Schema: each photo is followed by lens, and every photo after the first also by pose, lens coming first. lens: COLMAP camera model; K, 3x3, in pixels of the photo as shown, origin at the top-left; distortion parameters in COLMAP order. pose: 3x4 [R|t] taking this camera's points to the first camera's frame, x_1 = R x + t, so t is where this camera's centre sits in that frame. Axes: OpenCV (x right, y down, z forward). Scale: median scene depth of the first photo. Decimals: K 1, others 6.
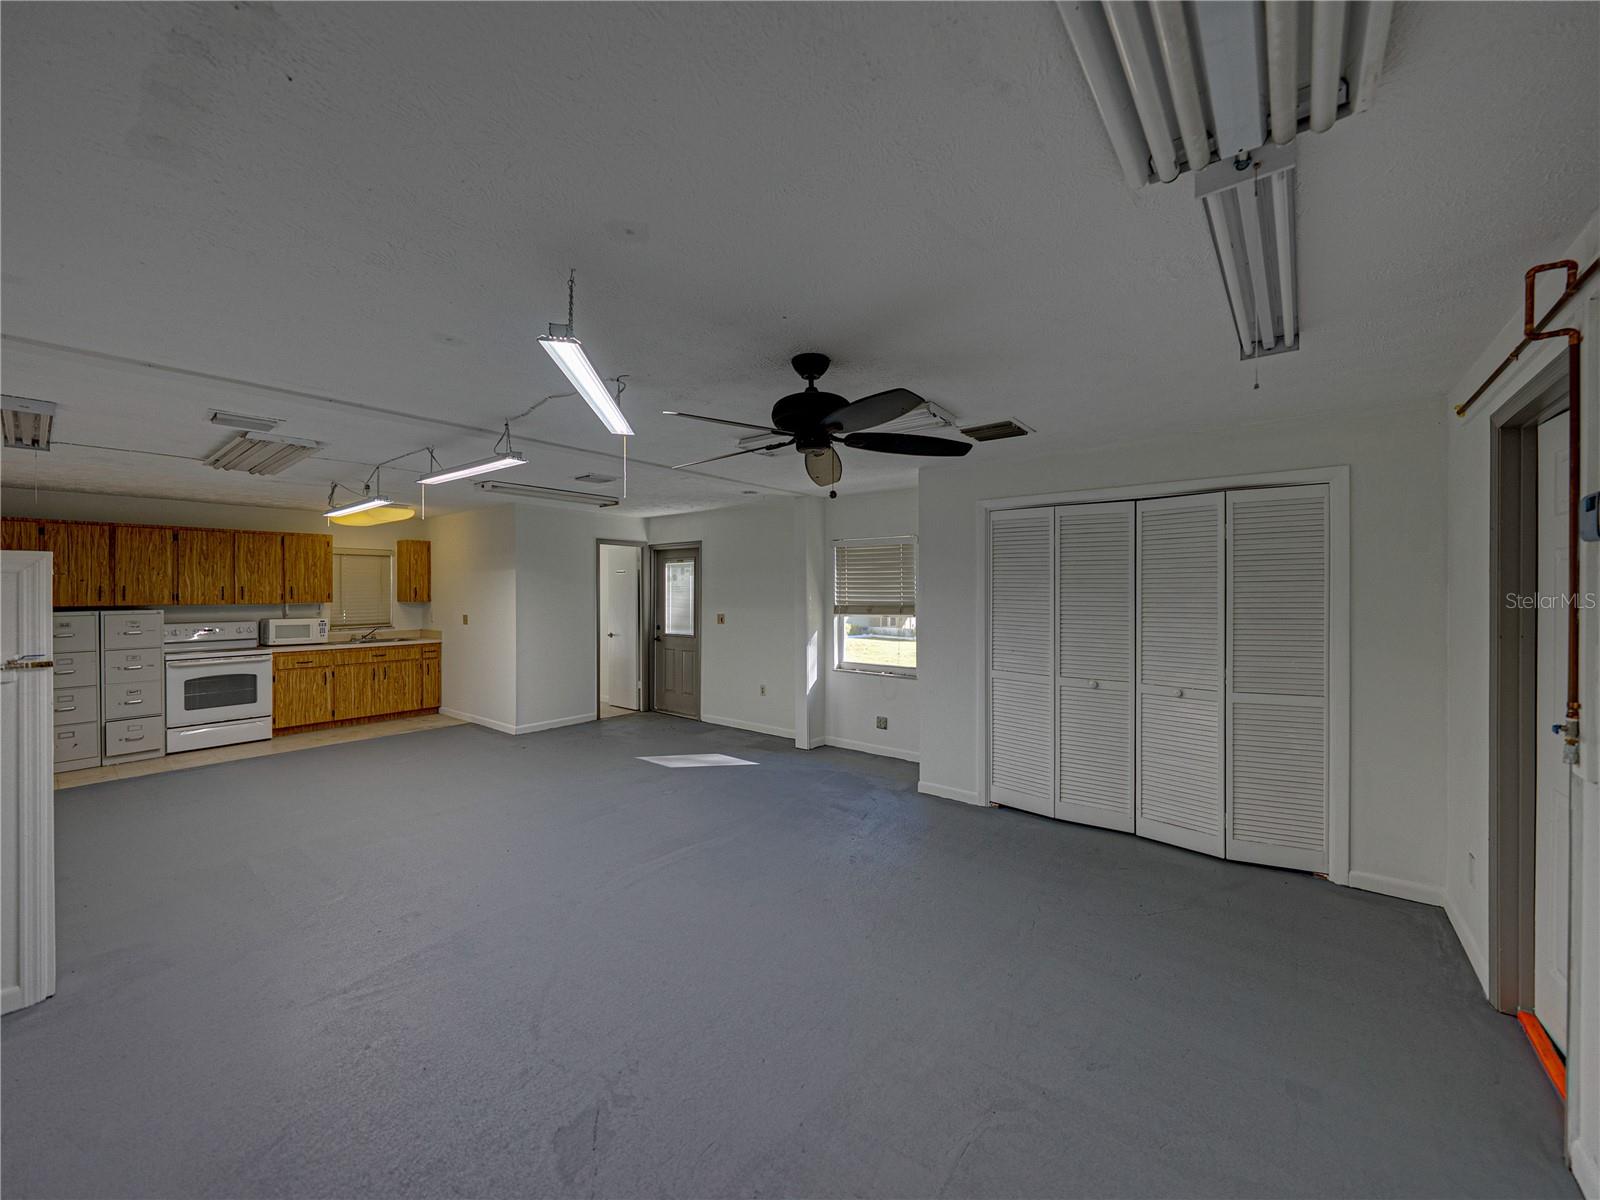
lens RADIAL K [[622.9, 0, 792.1], [0, 622.9, 590.2], [0, 0, 1]] dist [-0.001650, -0.000075]
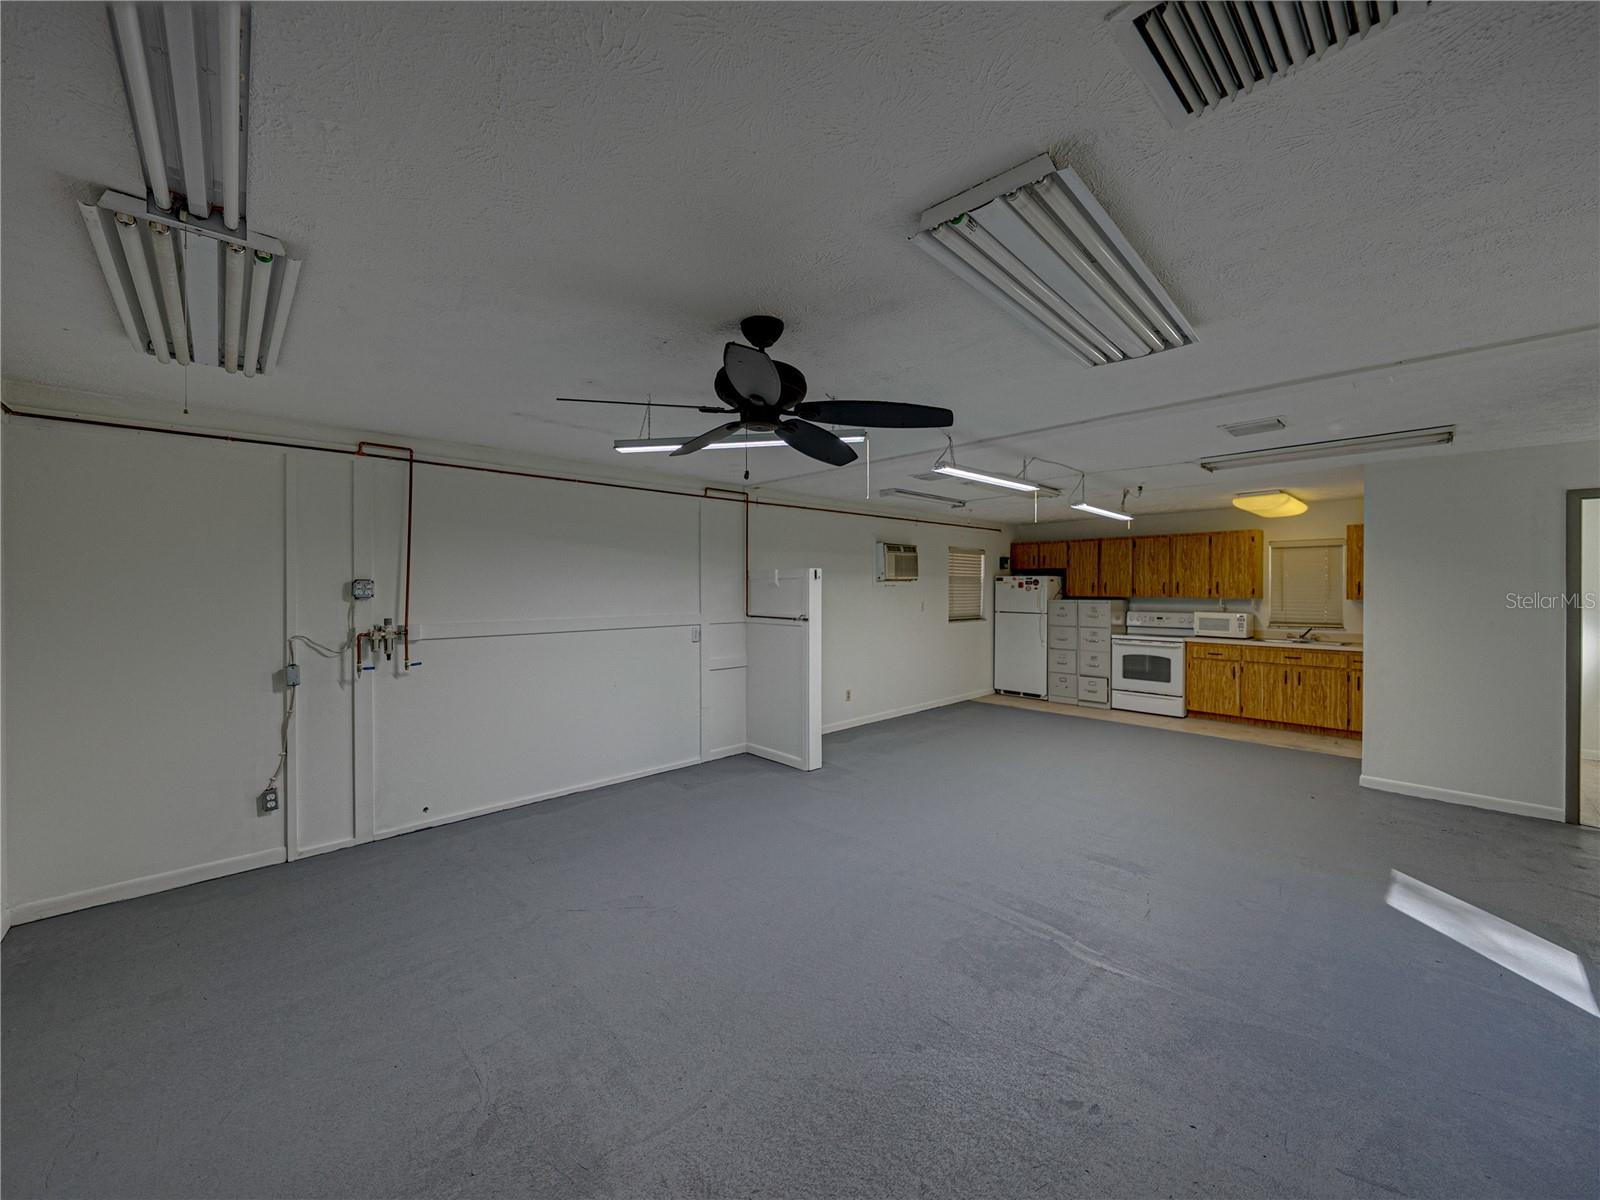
lens RADIAL K [[622.9, 0, 808.5], [0, 622.9, 587.5], [0, 0, 1]] dist [-0.001650, -0.000075]
pose [[-0.125917, 0.001959, -0.992039, 0.345733], [0.000515, 0.999998, 0.001909, 0.001137], [0.992041, -0.000271, -0.125917, 0.453609]]
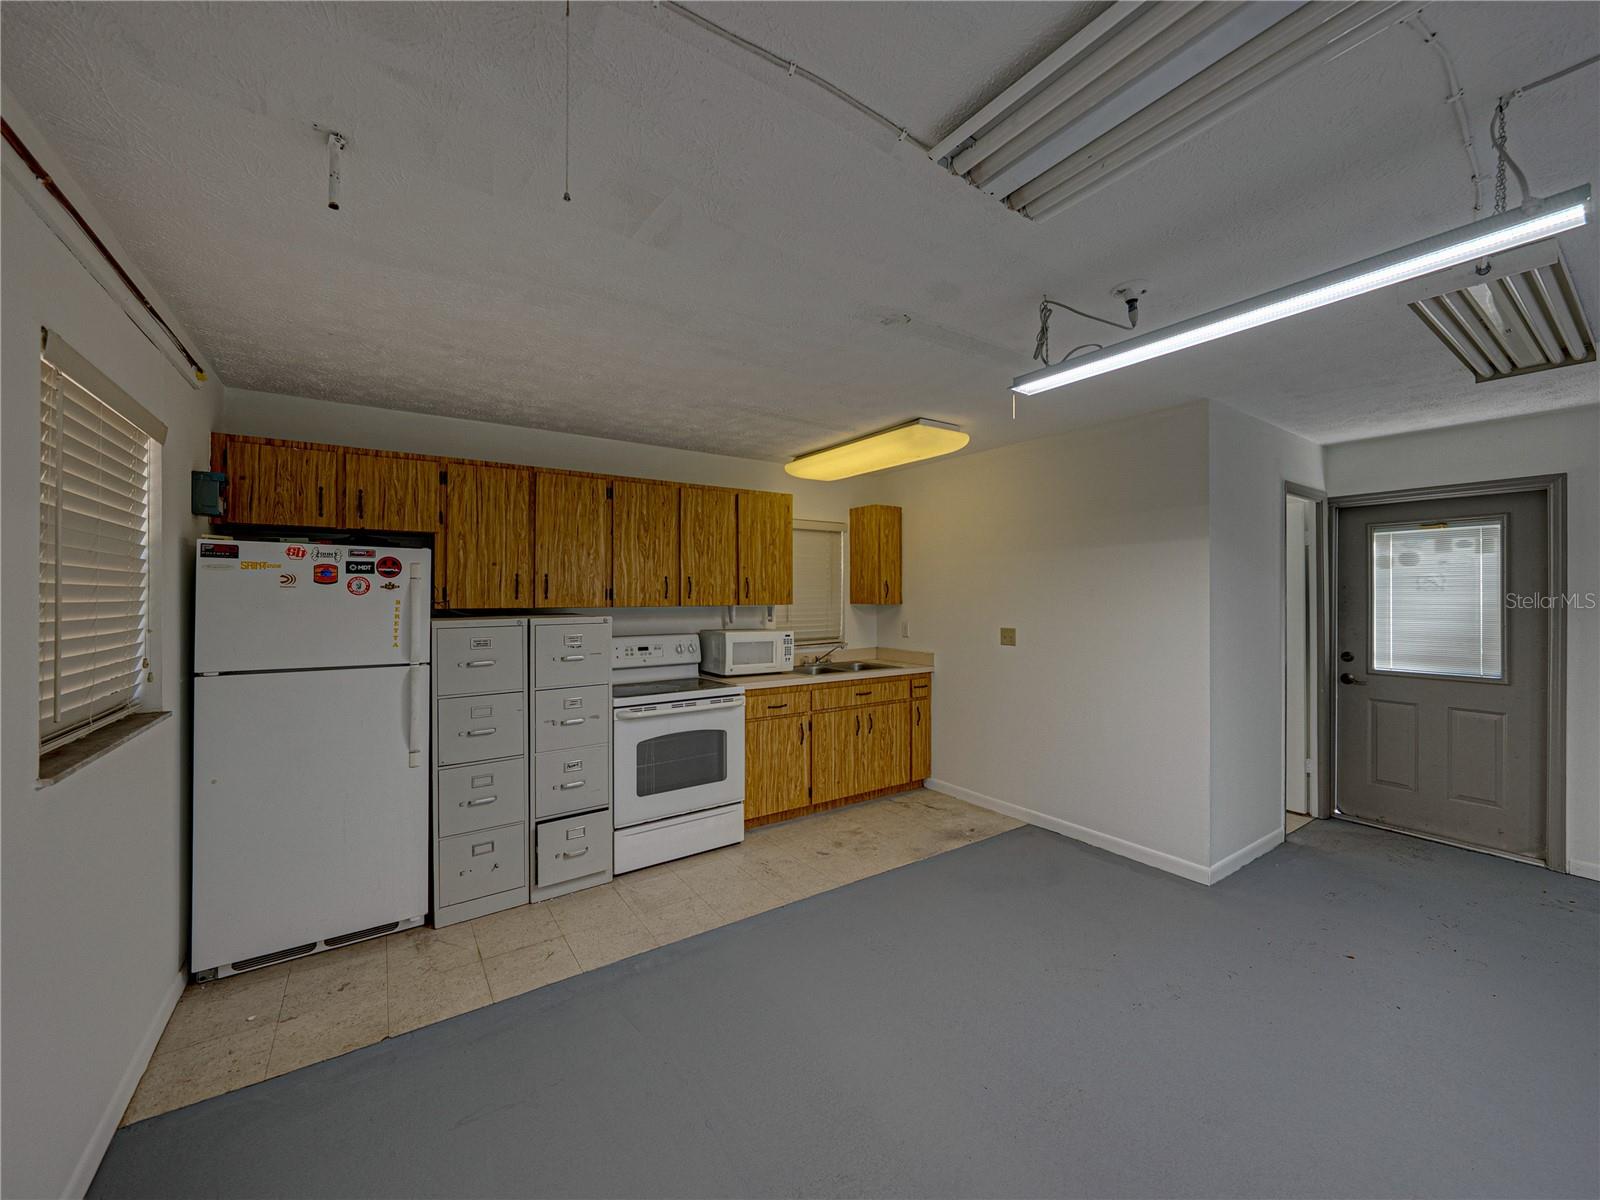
lens RADIAL K [[622.9, 0, 801.6], [0, 622.9, 588.7], [0, 0, 1]] dist [-0.001650, -0.000075]
pose [[0.958521, -0.000303, -0.285021, -0.596629], [-0.001933, 0.999970, -0.007563, 0.009589], [0.285015, 0.007801, 0.958491, 0.446167]]
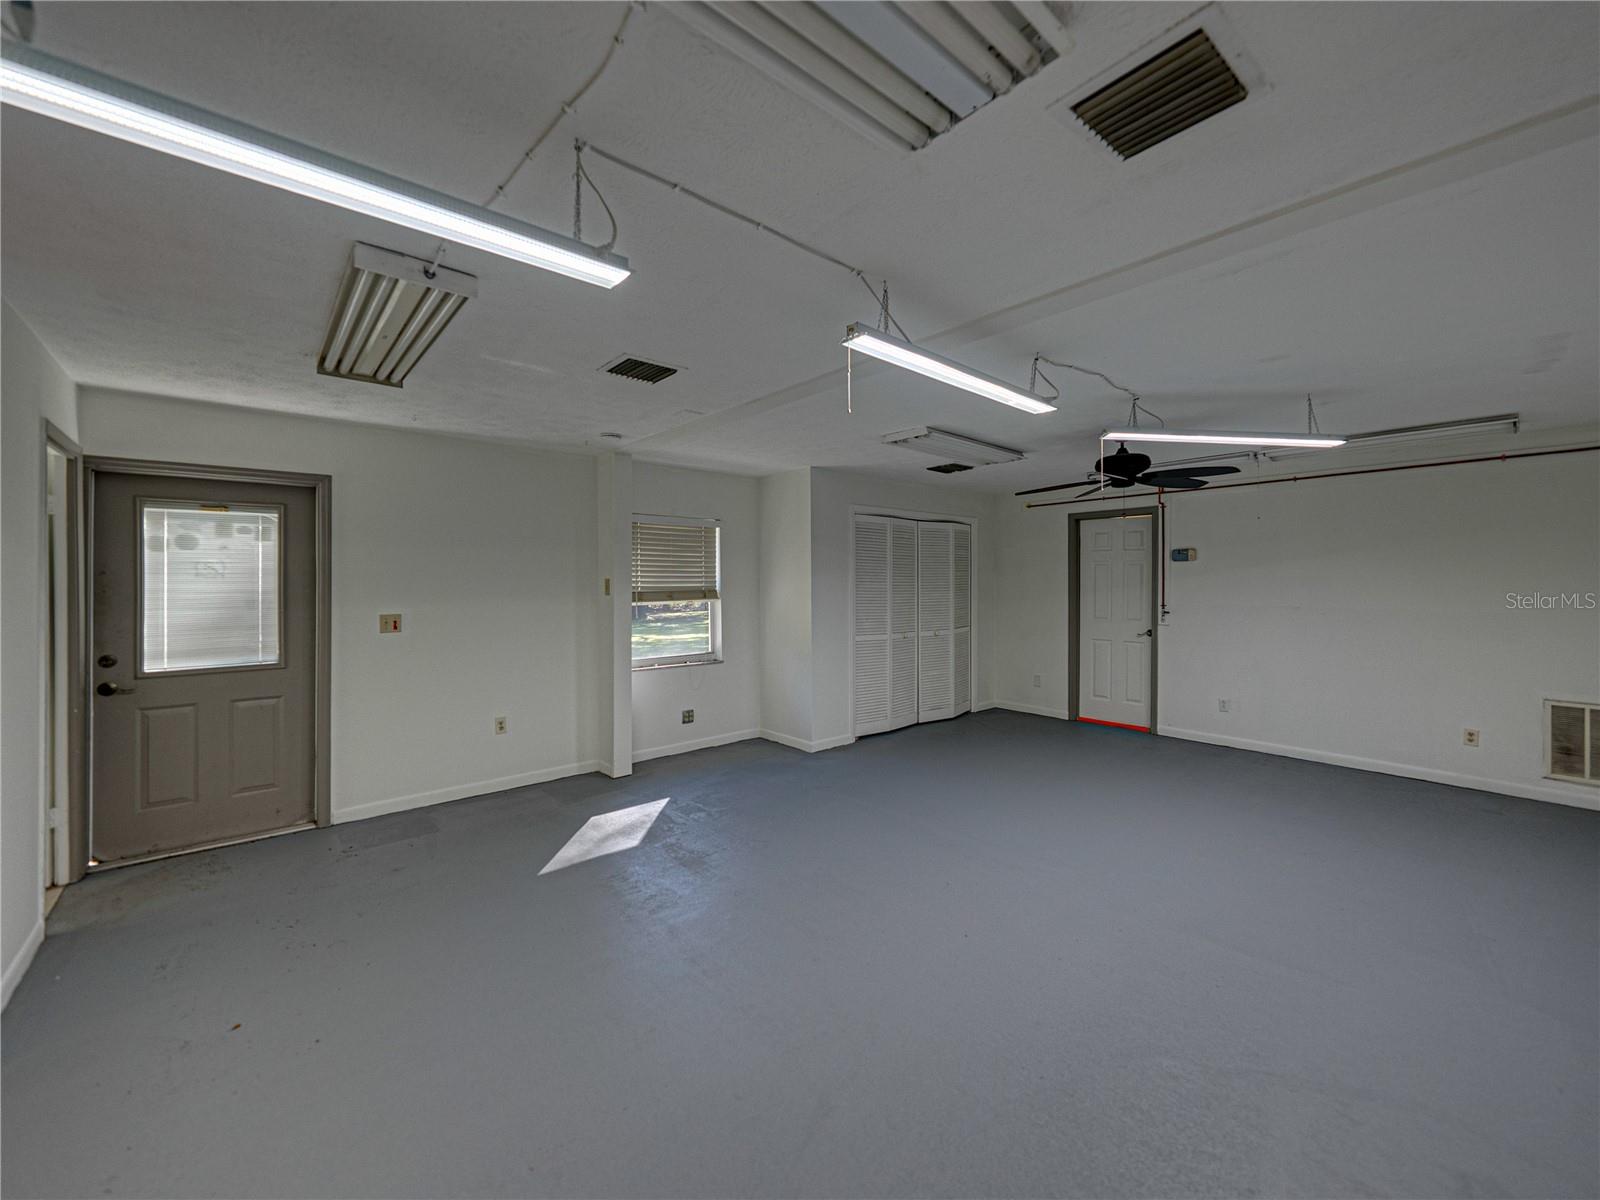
lens RADIAL K [[622.9, 0, 795.4], [0, 622.9, 579.7], [0, 0, 1]] dist [-0.001650, -0.000075]
pose [[0.178809, -0.000868, 0.983883, -0.635293], [-0.002508, 0.999996, 0.001338, 0.005528], [-0.983881, -0.002707, 0.178806, 0.575567]]
